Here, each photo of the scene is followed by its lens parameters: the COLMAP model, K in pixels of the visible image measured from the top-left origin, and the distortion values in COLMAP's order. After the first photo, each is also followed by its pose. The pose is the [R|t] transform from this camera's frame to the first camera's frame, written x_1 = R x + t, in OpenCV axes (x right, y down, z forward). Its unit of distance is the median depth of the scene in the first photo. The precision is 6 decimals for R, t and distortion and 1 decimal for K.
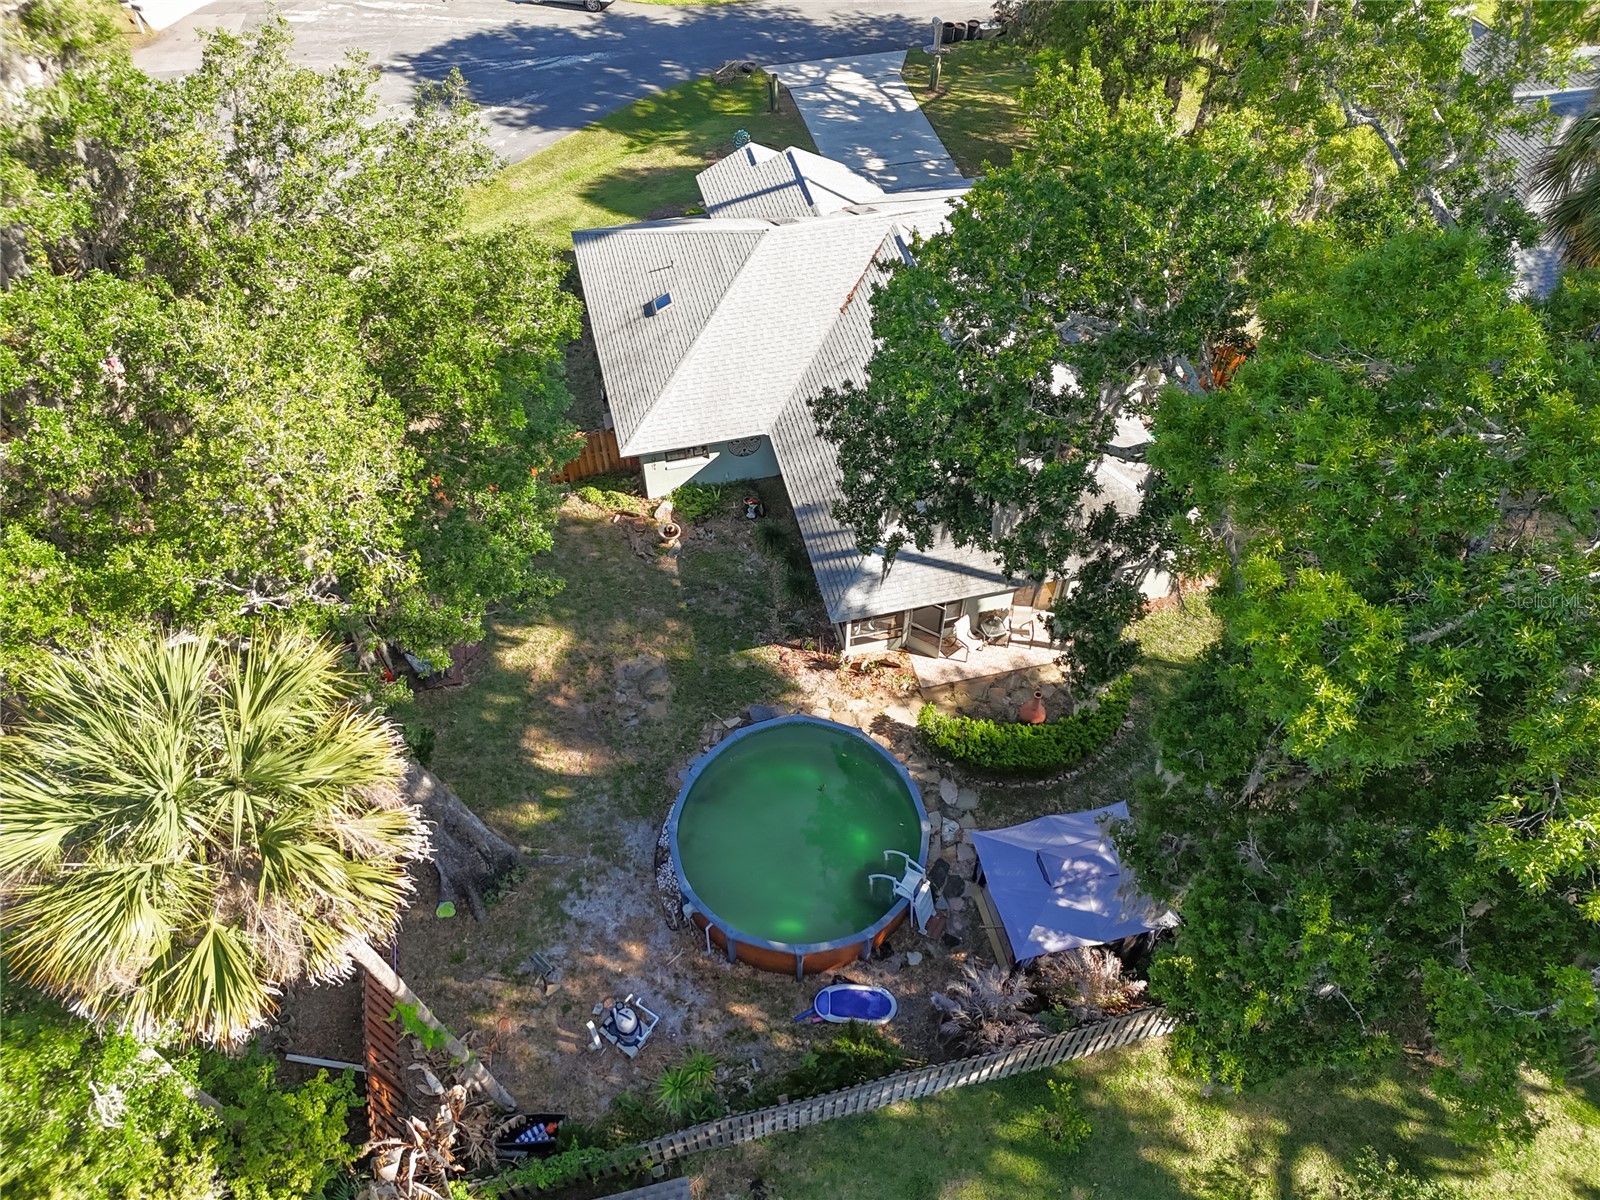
lens RADIAL K [[1183.3, 0, 804.0], [0, 1183.3, 606.4], [0, 0, 1]] dist [0.068566, -0.061528]
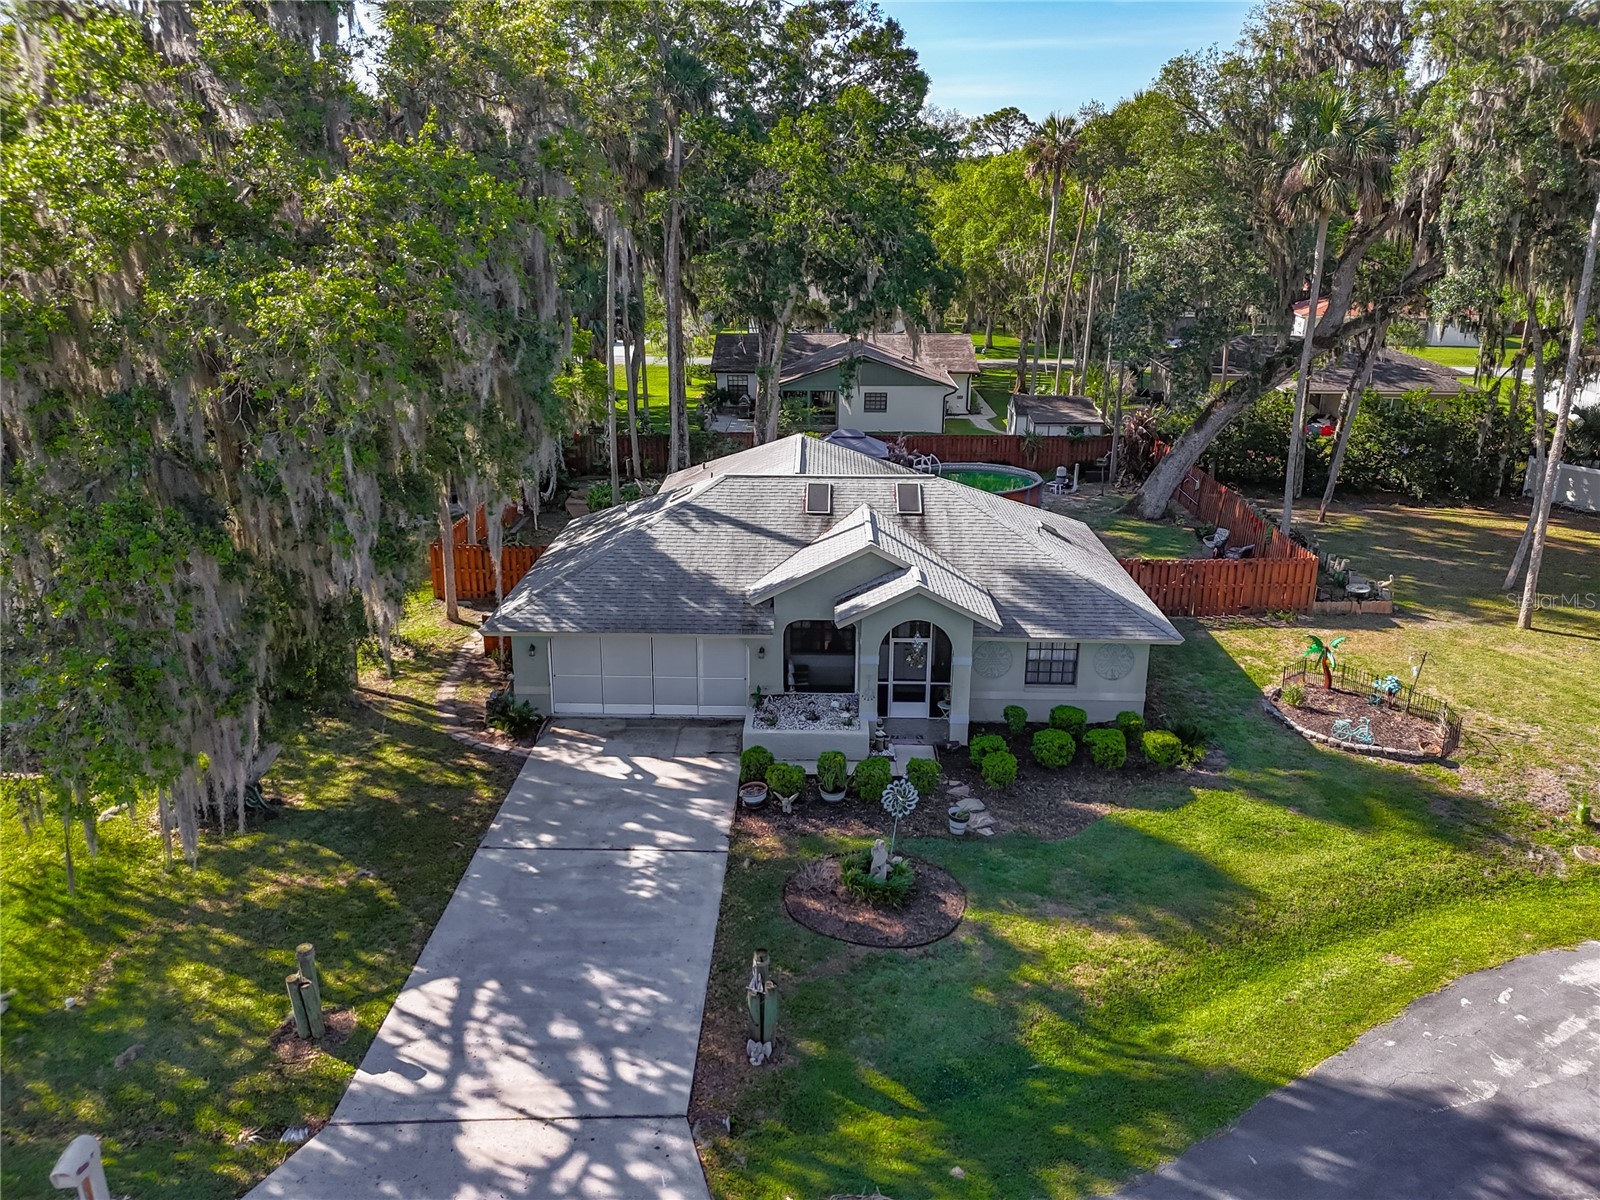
lens RADIAL K [[1183.3, 0, 807.4], [0, 1183.3, 588.9], [0, 0, 1]] dist [0.068566, -0.061528]
pose [[-0.968044, -0.078893, 0.238046, -0.207601], [0.192051, 0.377185, 0.906007, -1.495510], [-0.161265, 0.922772, -0.349980, 1.862397]]
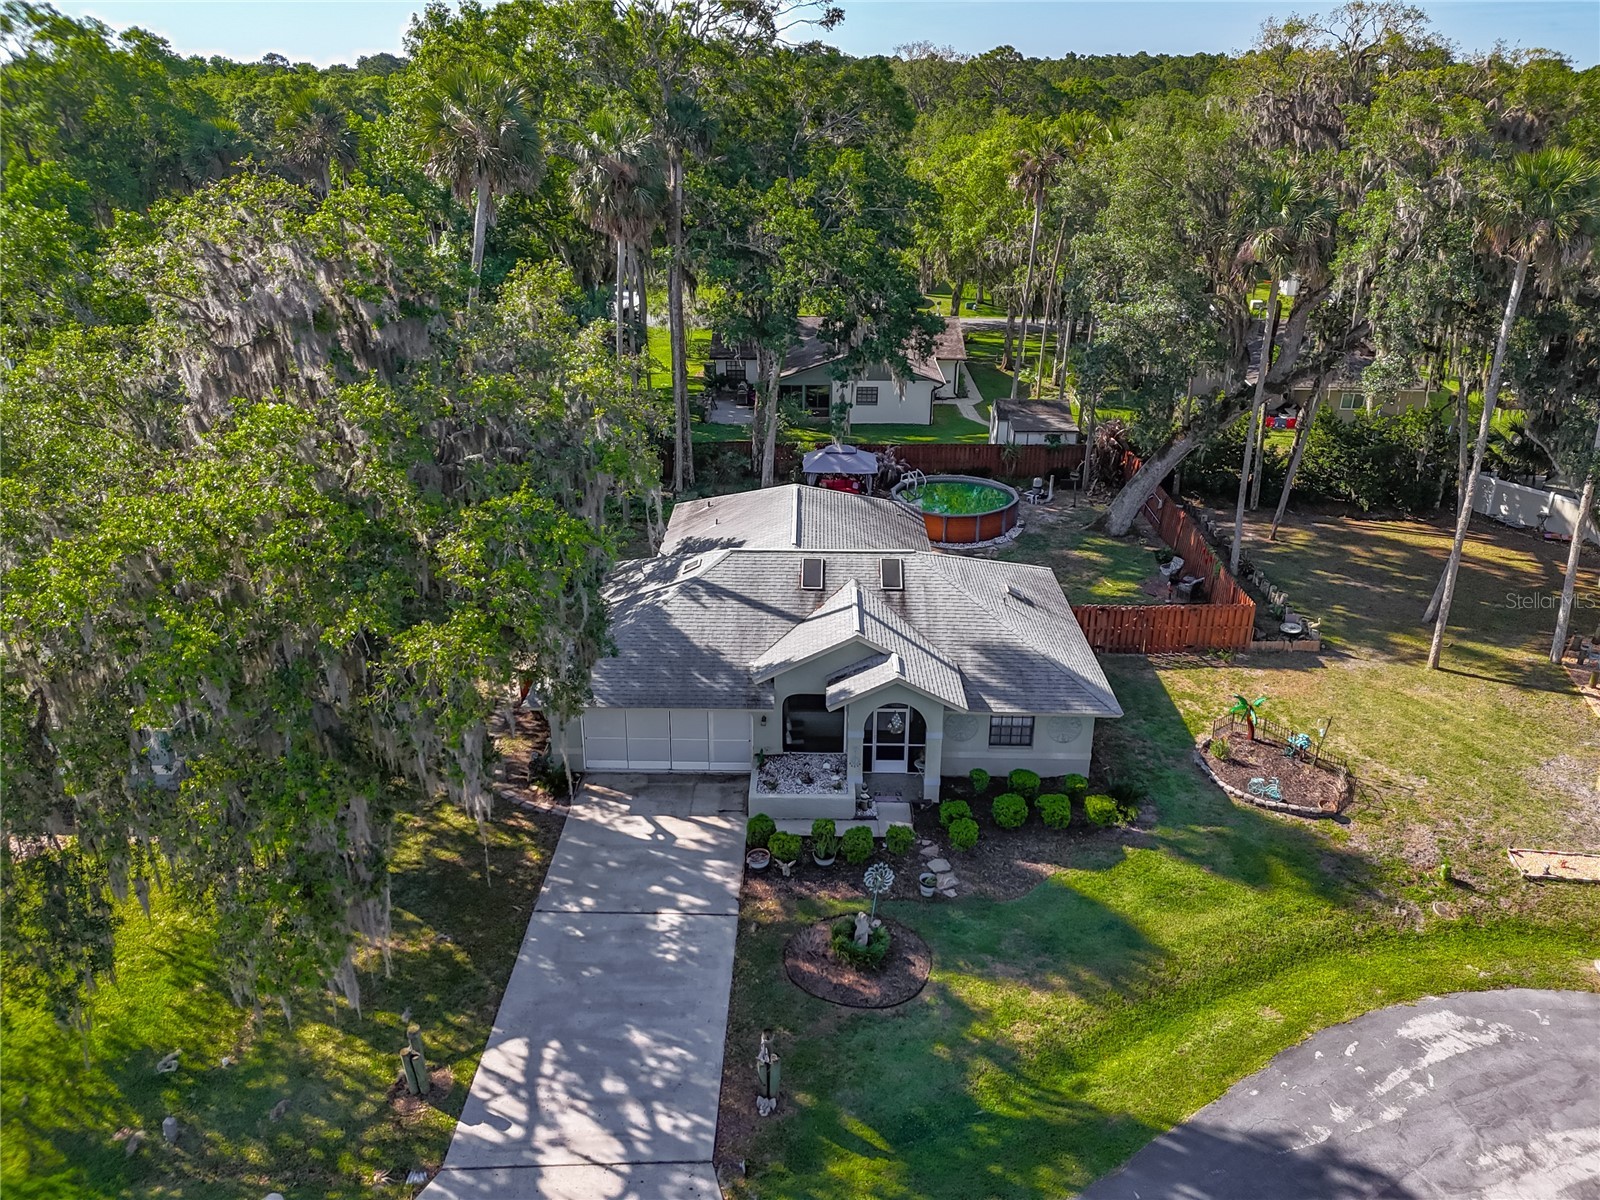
lens RADIAL K [[1183.3, 0, 807.3], [0, 1183.3, 590.7], [0, 0, 1]] dist [0.068566, -0.061528]
pose [[-0.969043, -0.099025, 0.226162, -0.231752], [0.188555, 0.294509, 0.936862, -1.718406], [-0.159380, 0.950504, -0.266720, 1.741366]]
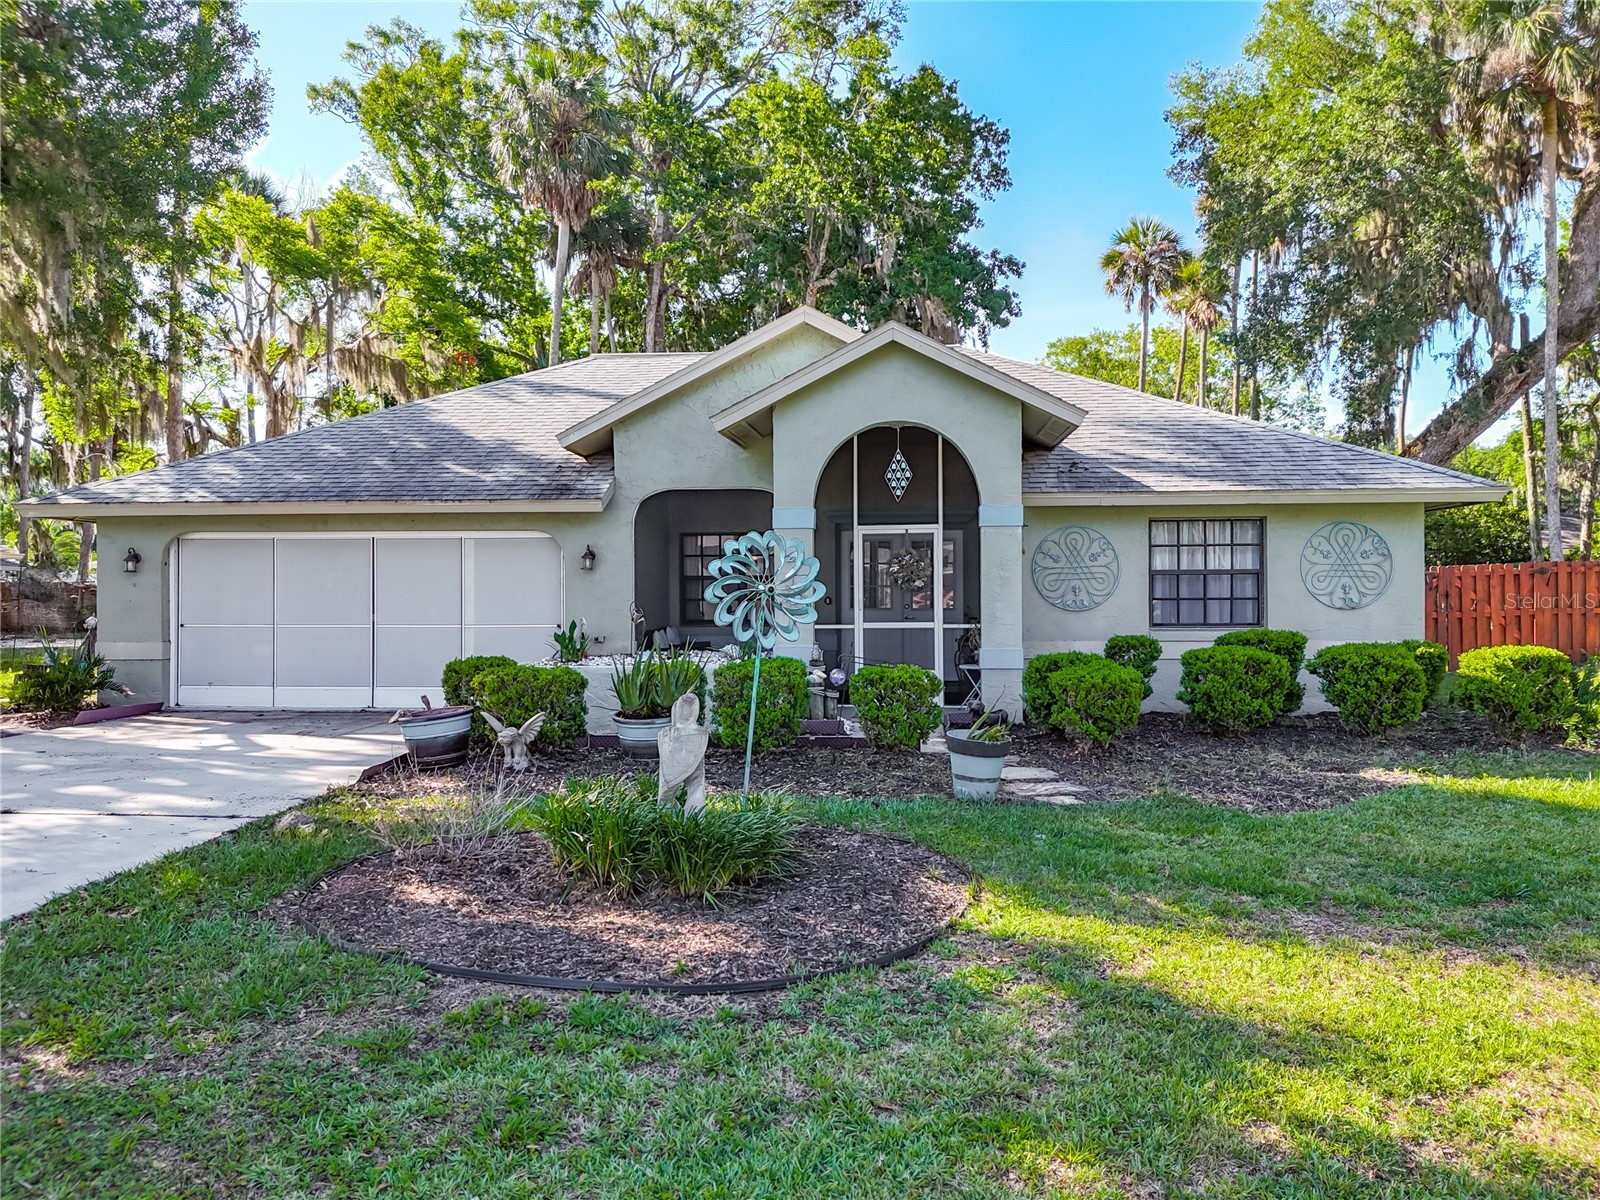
lens RADIAL K [[1183.3, 0, 801.0], [0, 1183.3, 611.9], [0, 0, 1]] dist [0.068566, -0.061528]
pose [[-0.942574, 0.005305, 0.333956, -0.177623], [0.265044, 0.620309, 0.738220, -0.847875], [-0.203240, 0.784340, -0.586093, 1.850992]]
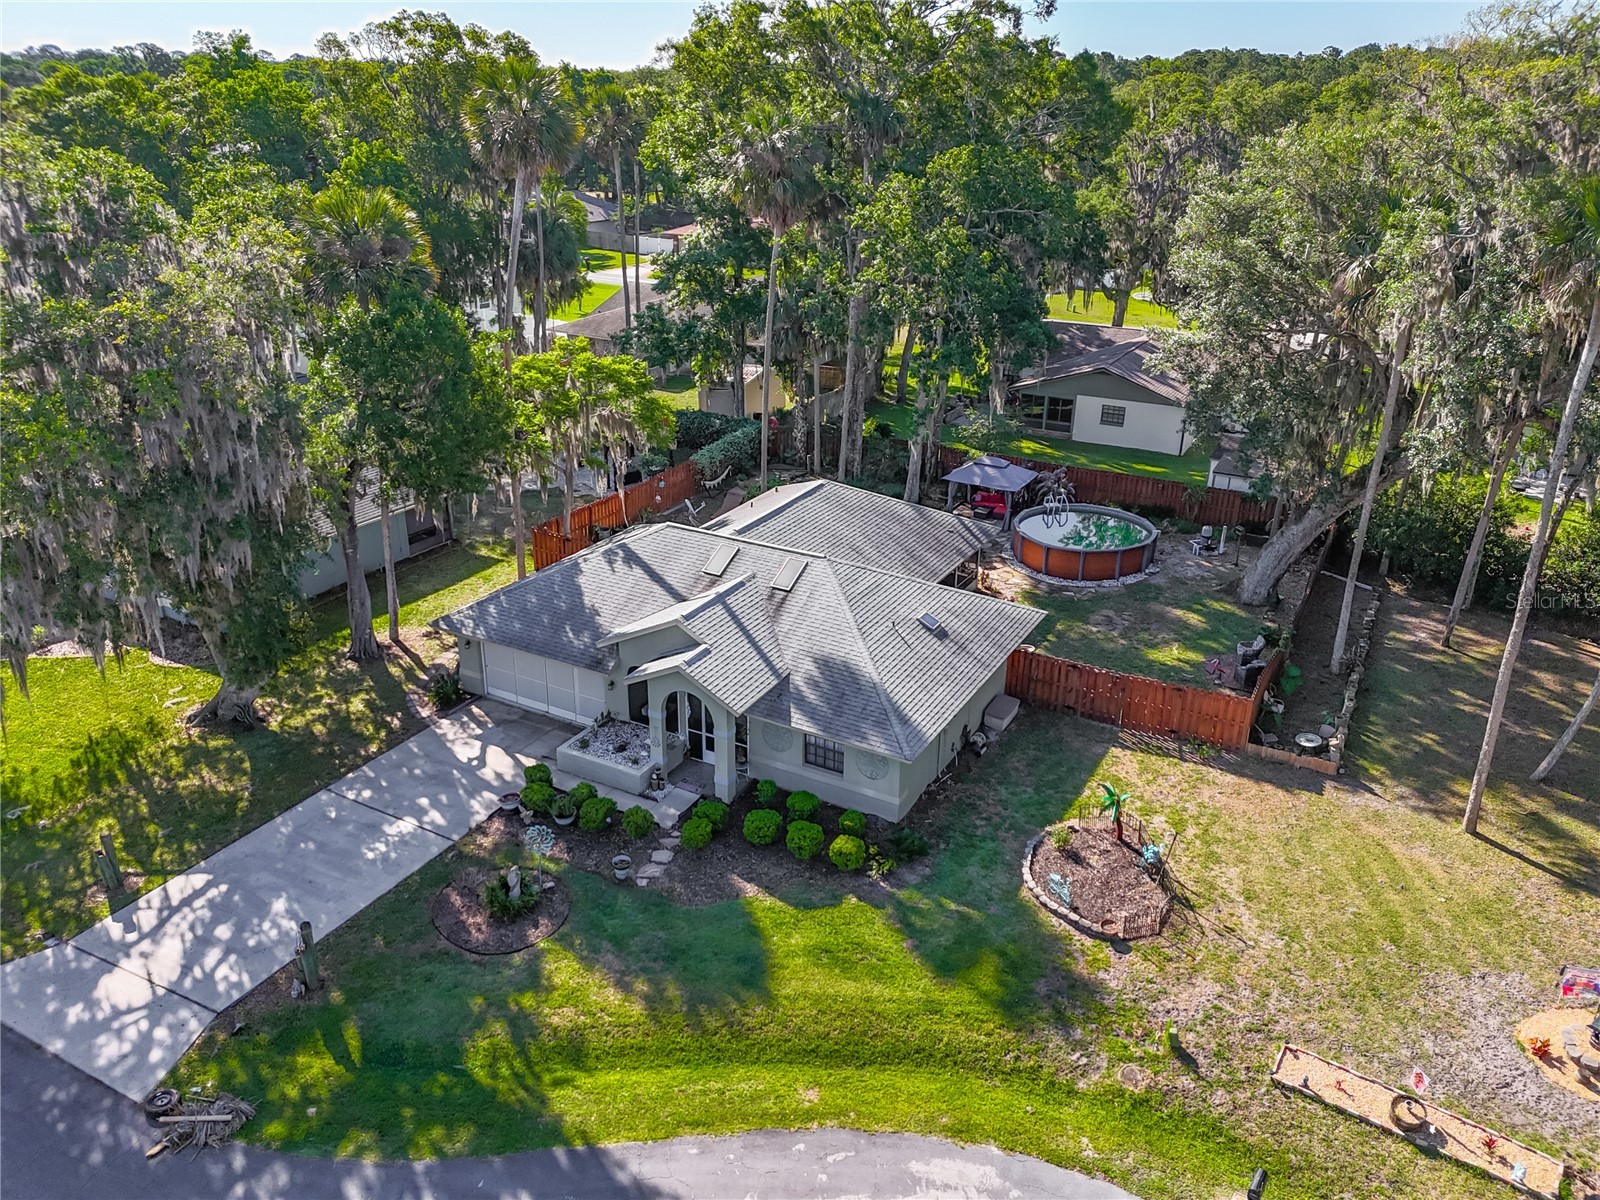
lens RADIAL K [[1183.3, 0, 807.4], [0, 1183.3, 603.3], [0, 0, 1]] dist [0.068566, -0.061528]
pose [[-0.735726, -0.275301, 0.618803, -0.869764], [0.517338, 0.361238, 0.775802, -1.445708], [-0.437114, 0.890908, -0.123348, 1.529279]]
